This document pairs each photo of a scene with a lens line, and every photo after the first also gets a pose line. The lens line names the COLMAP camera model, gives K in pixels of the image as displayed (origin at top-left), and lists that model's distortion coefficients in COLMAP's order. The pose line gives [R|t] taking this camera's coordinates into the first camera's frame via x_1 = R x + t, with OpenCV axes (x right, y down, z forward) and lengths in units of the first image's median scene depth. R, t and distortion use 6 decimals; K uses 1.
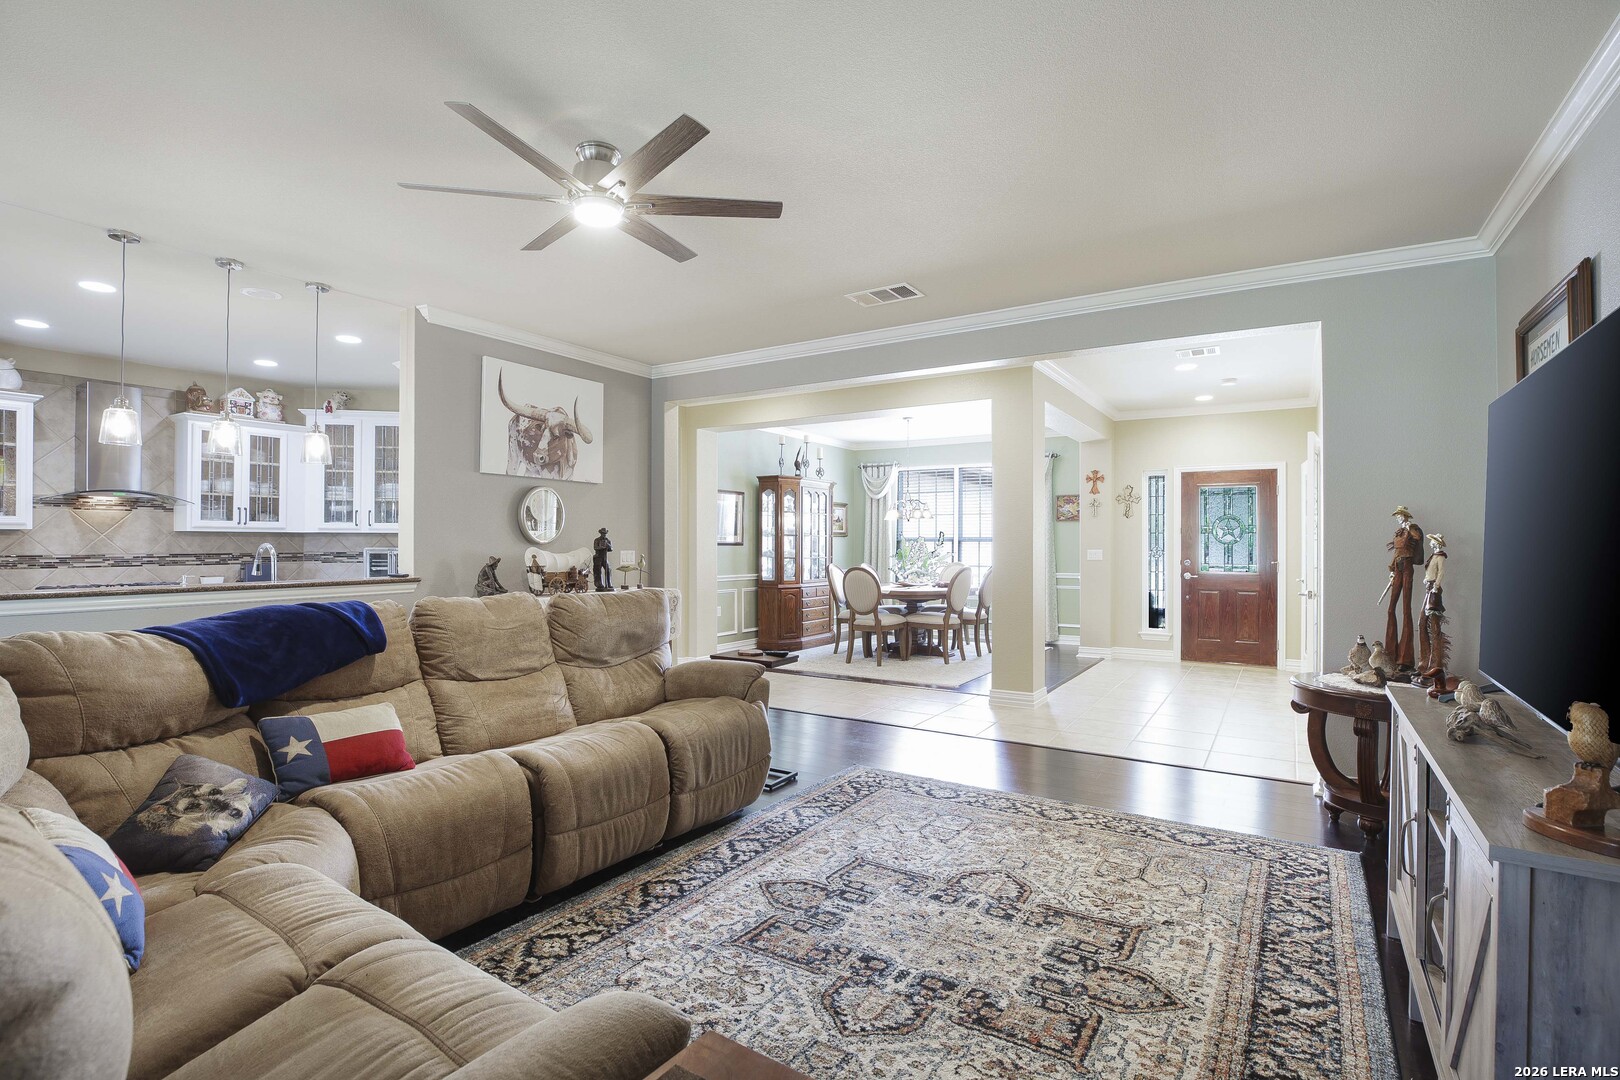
lens RADIAL K [[769.0, 0, 811.3], [0, 769.0, 536.9], [0, 0, 1]] dist [-0.045742, 0.016184]
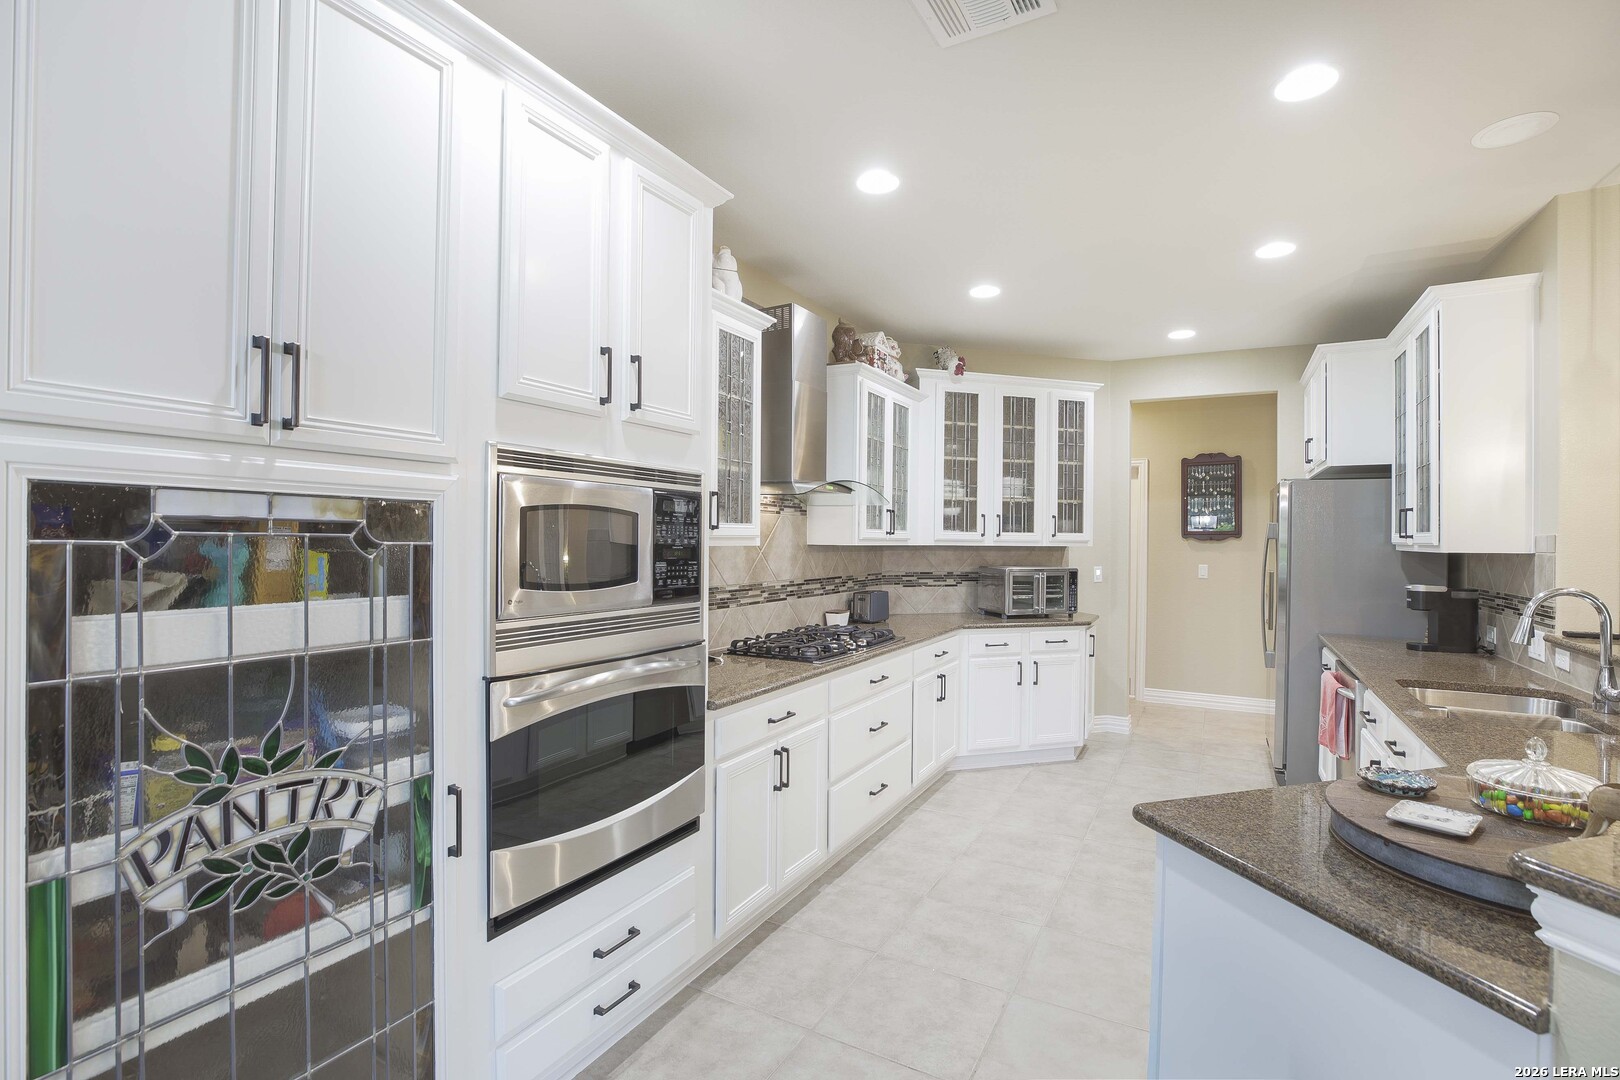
lens RADIAL K [[741.2, 0, 810.0], [0, 741.2, 540.0], [0, 0, 1]] dist [-0.044561, 0.012499]
pose [[0.998504, 0.007698, 0.054139, -1.736835], [-0.008266, 0.999913, 0.010292, -0.036415], [-0.054055, -0.010724, 0.998480, 0.695080]]
